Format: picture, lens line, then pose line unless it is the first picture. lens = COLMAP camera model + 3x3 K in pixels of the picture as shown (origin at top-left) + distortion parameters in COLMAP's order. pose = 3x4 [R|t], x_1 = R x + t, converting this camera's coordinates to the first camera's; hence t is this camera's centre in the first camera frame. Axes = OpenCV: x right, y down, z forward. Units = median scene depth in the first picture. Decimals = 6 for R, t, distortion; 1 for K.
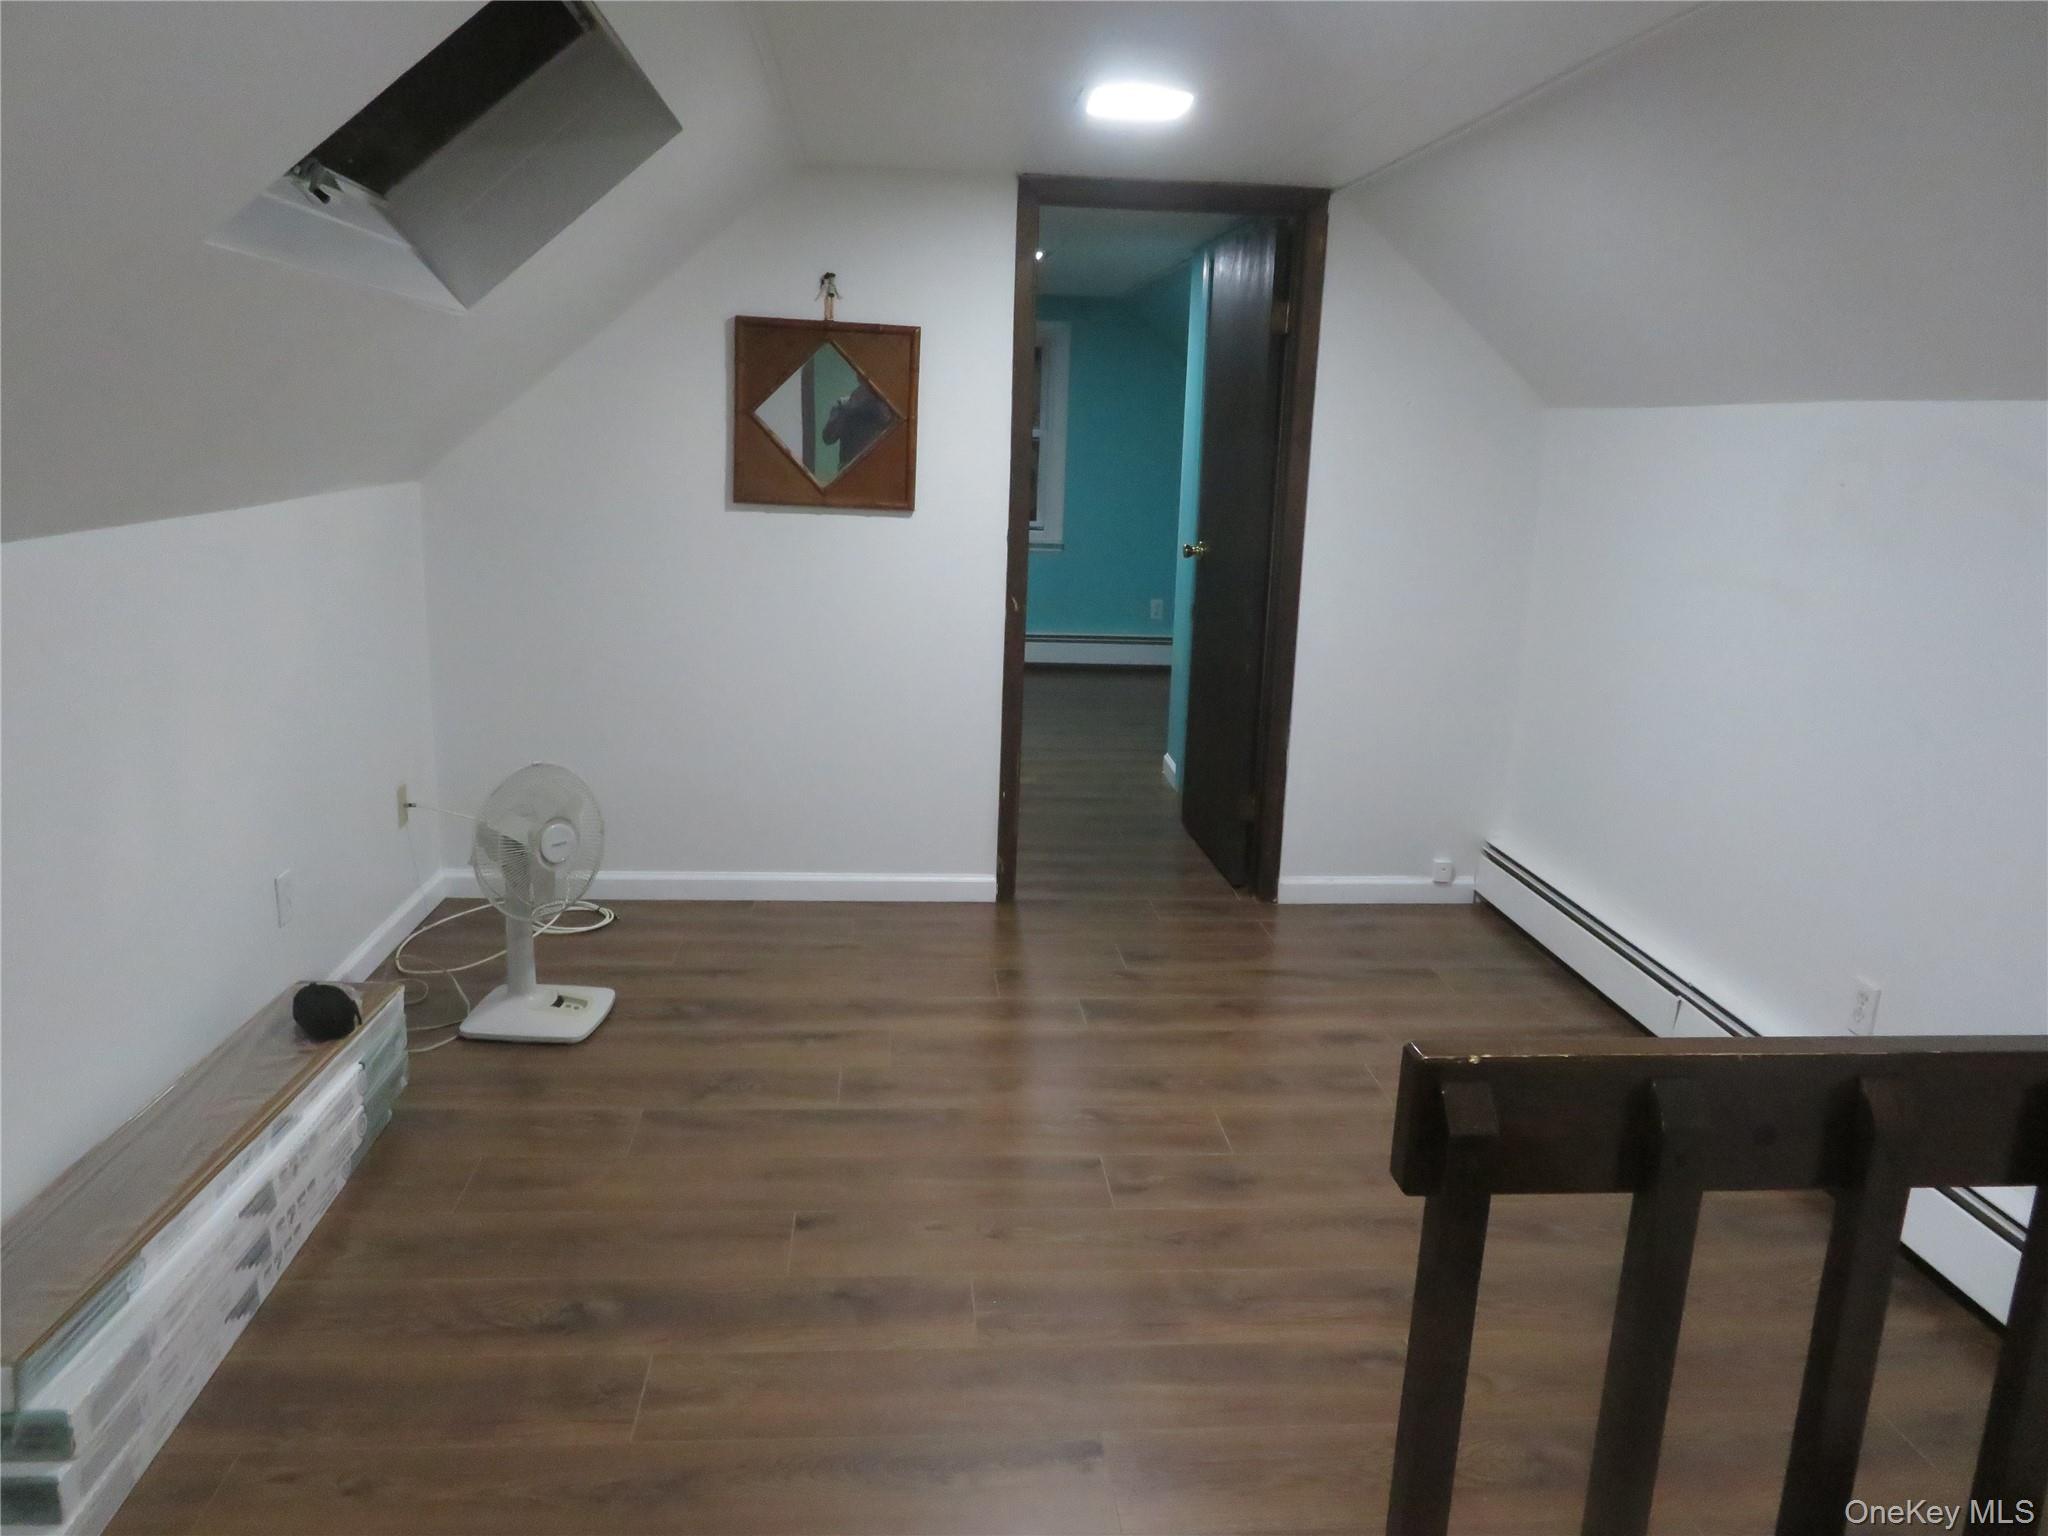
lens RADIAL K [[1491.0, 0, 1024.0], [0, 1491.0, 768.0], [0, 0, 1]] dist [0.001109, 0.000544]
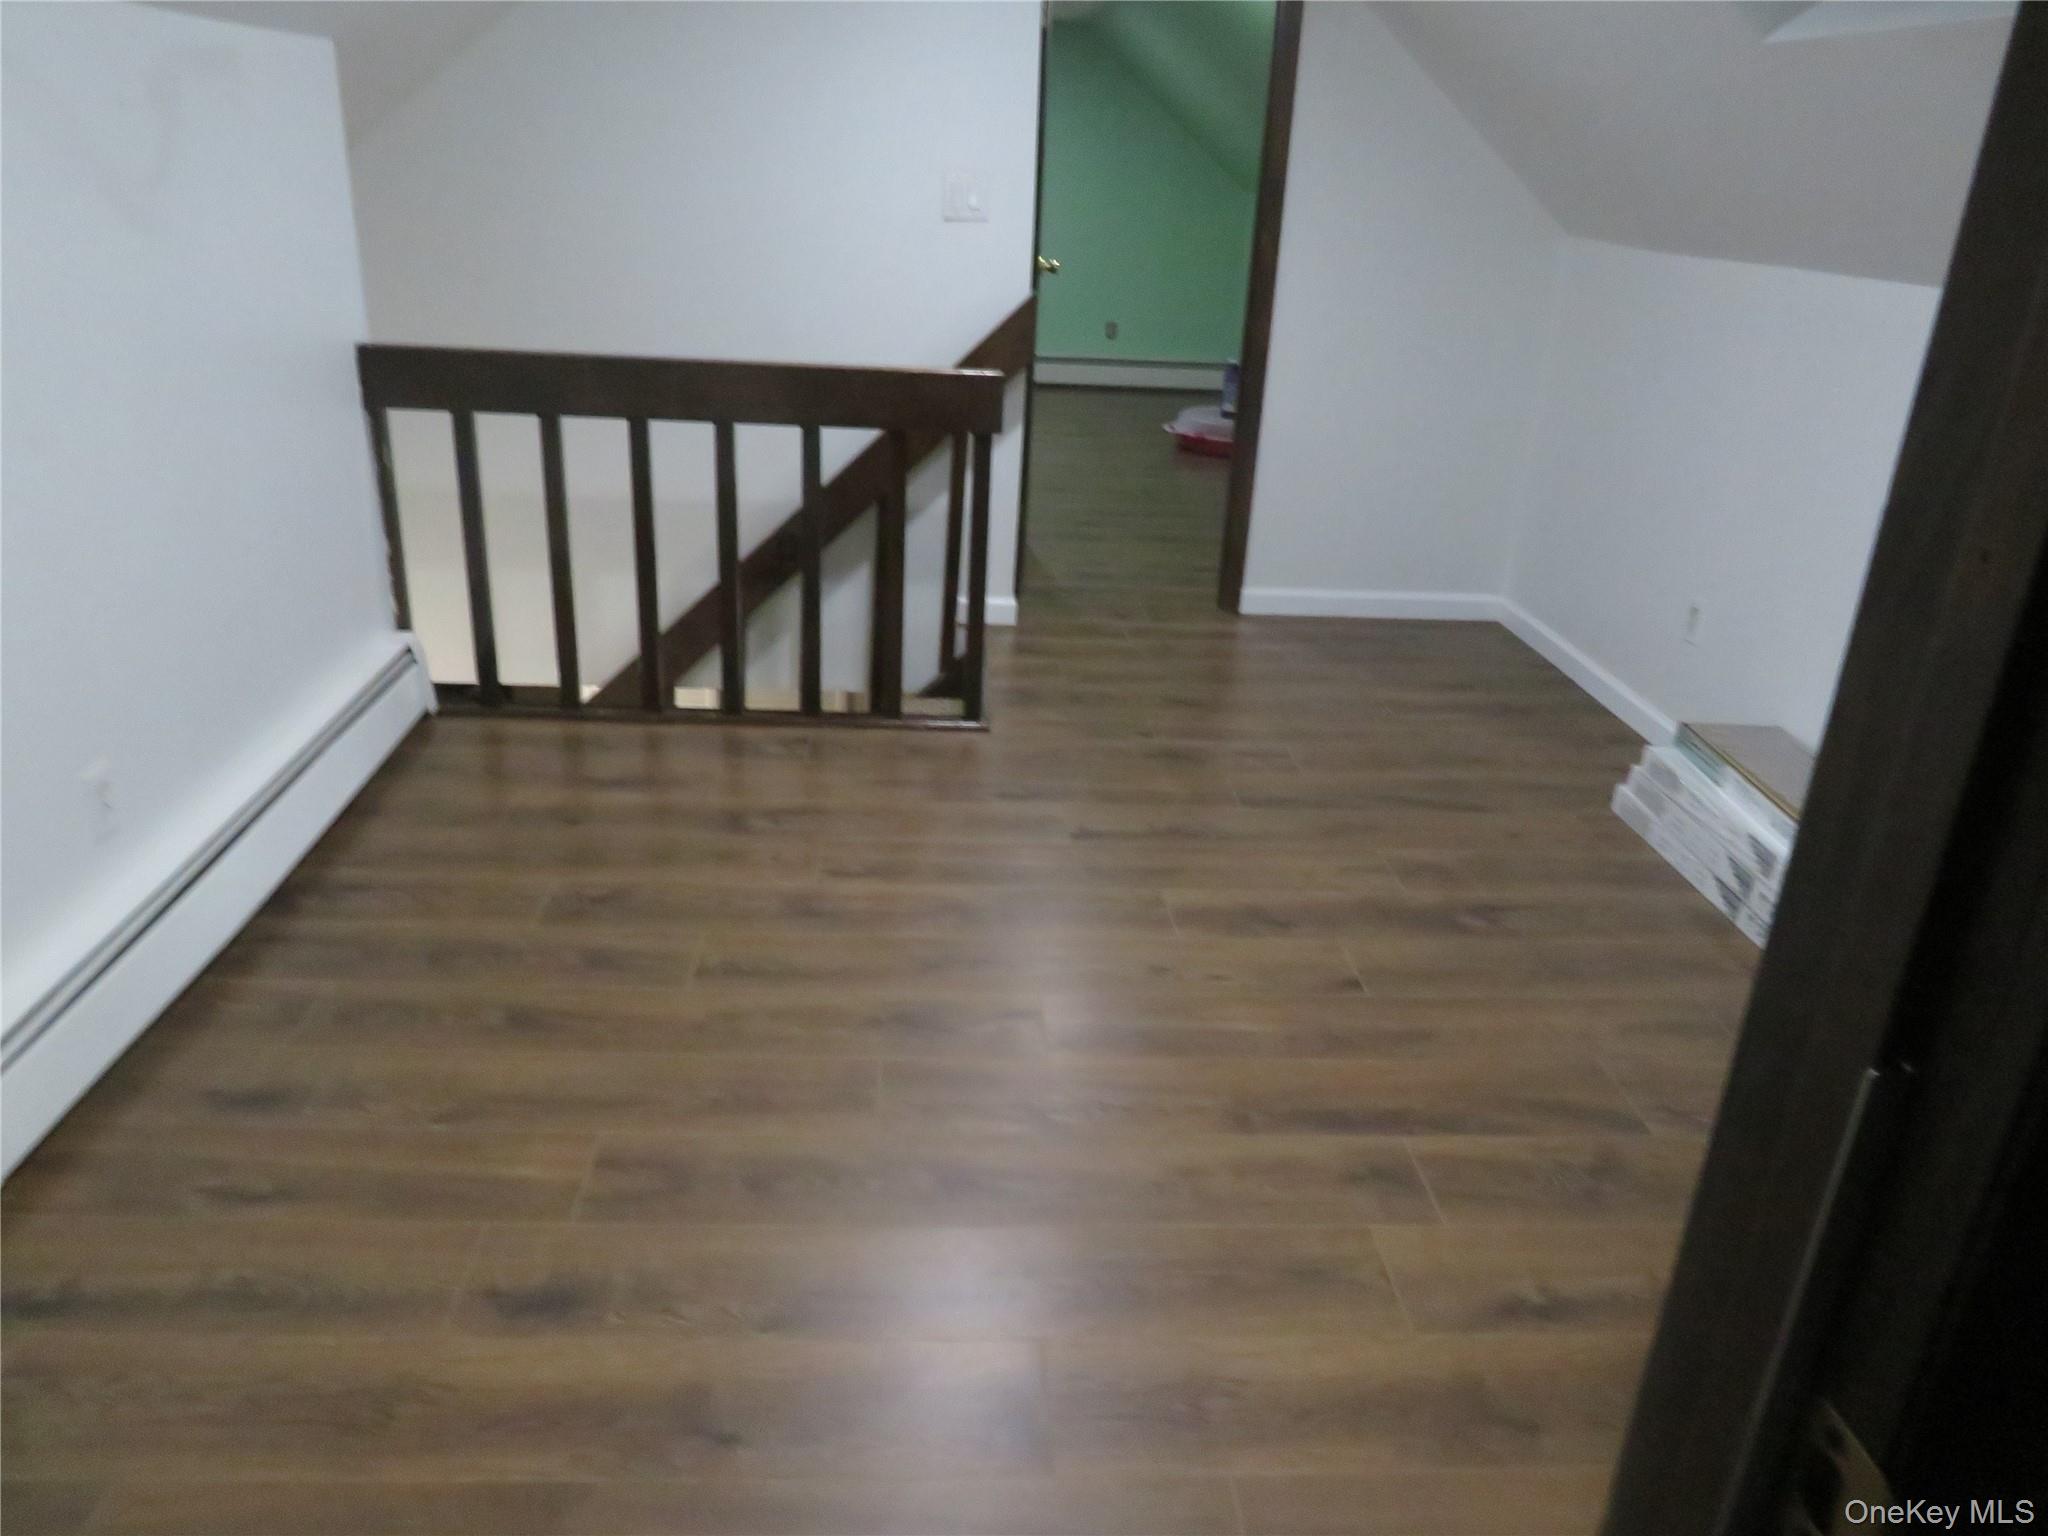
lens RADIAL K [[1491.0, 0, 1024.0], [0, 1491.0, 768.0], [0, 0, 1]] dist [0.001109, 0.000544]
pose [[-0.995555, -0.092930, -0.015288, 0.108653], [-0.084009, 0.802895, 0.590171, -0.412552], [-0.042570, 0.588833, -0.807133, 1.852563]]
